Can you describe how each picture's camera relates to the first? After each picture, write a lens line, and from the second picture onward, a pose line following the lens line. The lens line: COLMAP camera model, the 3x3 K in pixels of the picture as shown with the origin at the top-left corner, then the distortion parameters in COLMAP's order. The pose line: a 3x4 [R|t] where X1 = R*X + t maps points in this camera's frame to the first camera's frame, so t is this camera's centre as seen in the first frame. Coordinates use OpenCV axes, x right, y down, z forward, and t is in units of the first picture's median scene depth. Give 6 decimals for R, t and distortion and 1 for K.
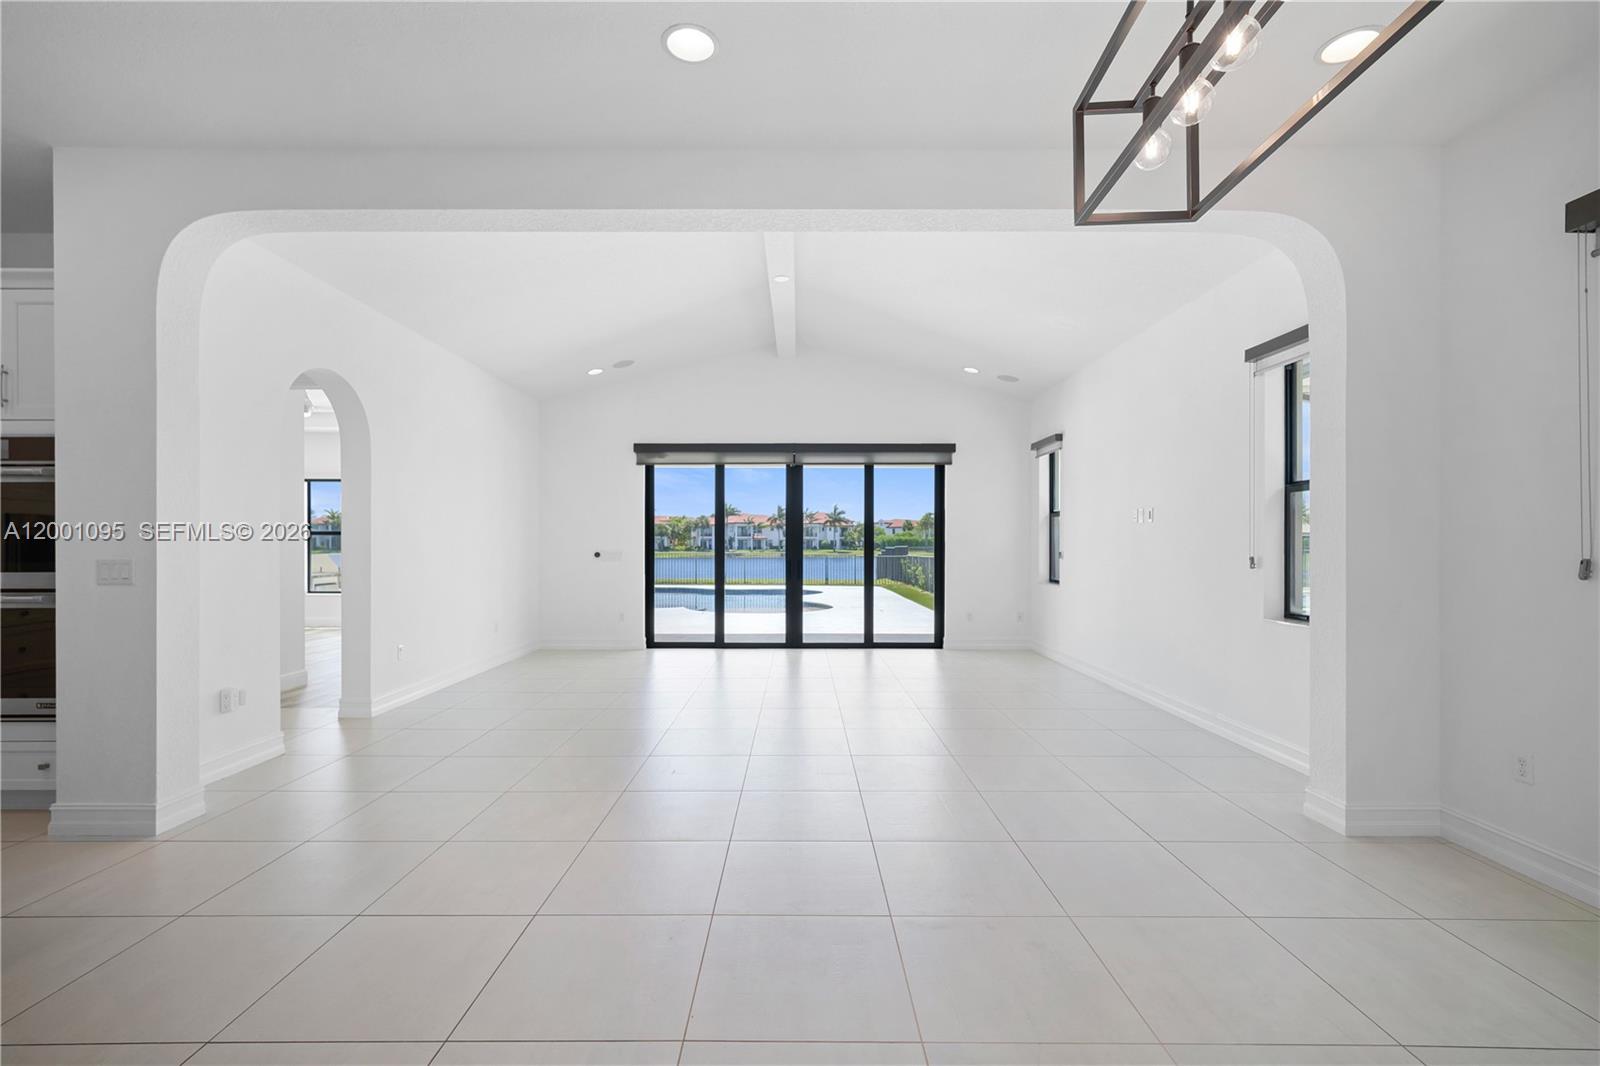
lens RADIAL K [[706.1, 0, 798.5], [0, 706.1, 549.4], [0, 0, 1]] dist [-0.006852, 0.000120]
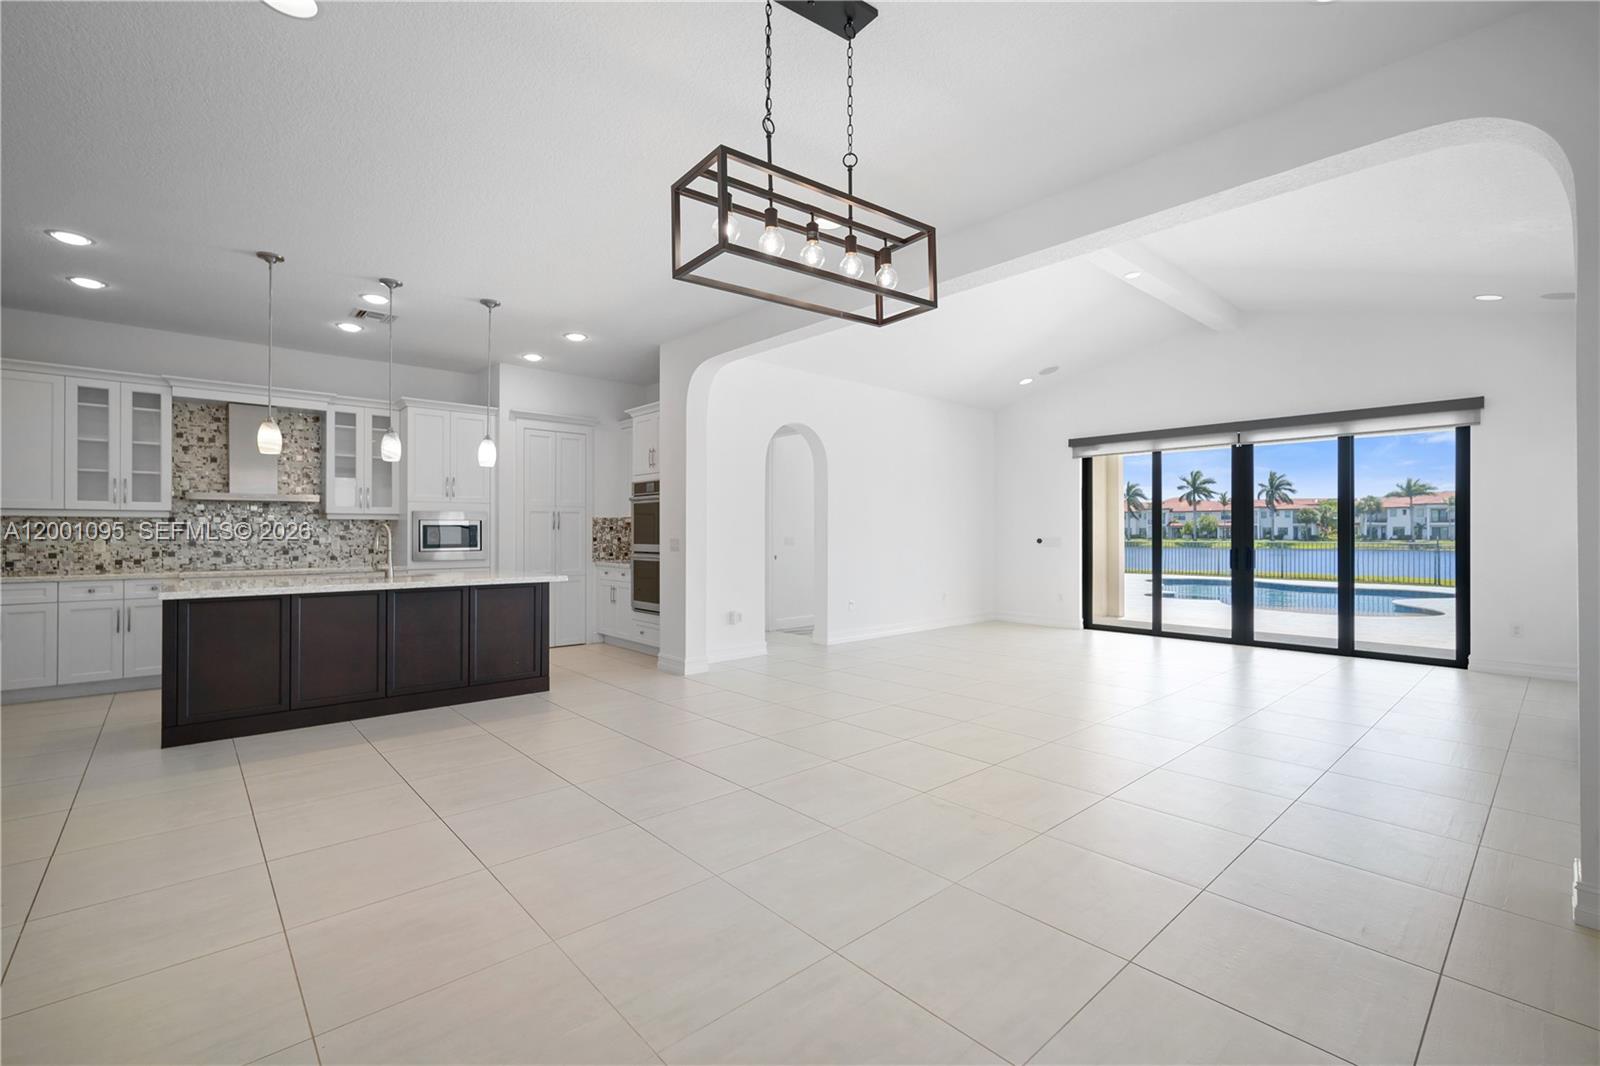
lens RADIAL K [[685.5, 0, 790.2], [0, 685.5, 529.9], [0, 0, 1]] dist [-0.007095, 0.005717]
pose [[0.660331, -0.003293, -0.750967, 0.273779], [-0.005328, 0.999945, -0.009070, 0.001720], [0.750956, 0.009990, 0.660277, -0.028041]]
